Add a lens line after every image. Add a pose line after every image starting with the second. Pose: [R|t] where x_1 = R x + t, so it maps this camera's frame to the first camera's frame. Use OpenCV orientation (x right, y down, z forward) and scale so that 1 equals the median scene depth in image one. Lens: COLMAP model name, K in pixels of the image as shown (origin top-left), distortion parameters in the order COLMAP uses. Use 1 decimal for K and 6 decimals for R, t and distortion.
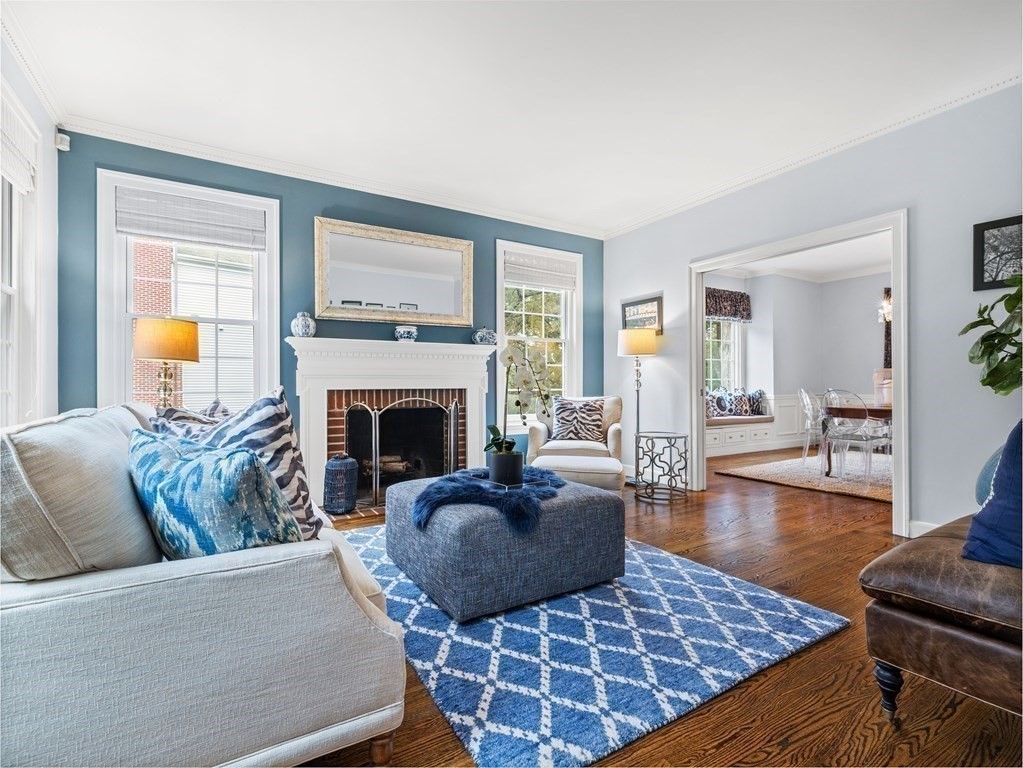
lens RADIAL K [[493.8, 0, 508.1], [0, 493.8, 384.4], [0, 0, 1]] dist [0.013485, 0.000300]
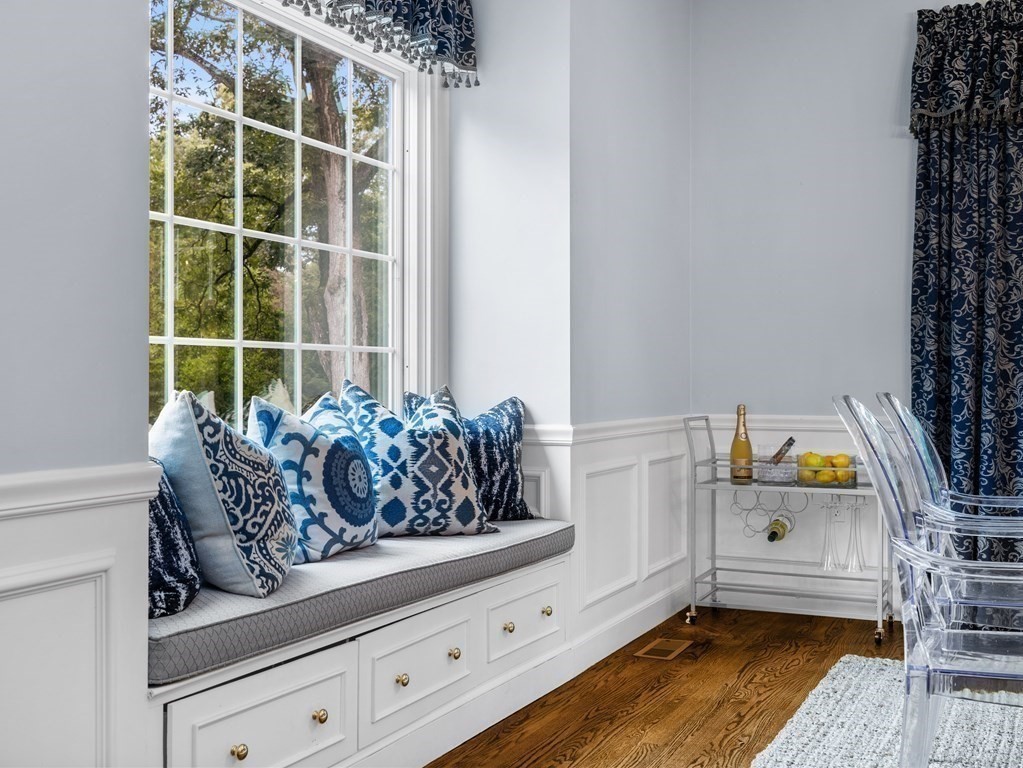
lens RADIAL K [[1096.6, 0, 511.7], [0, 1096.6, 384.7], [0, 0, 1]] dist [-0.005887, 0.000000]
pose [[0.838884, 0.001764, 0.544308, 0.260818], [-0.005594, 0.999970, 0.005382, 0.002448], [-0.544282, -0.007560, 0.838868, 0.627265]]
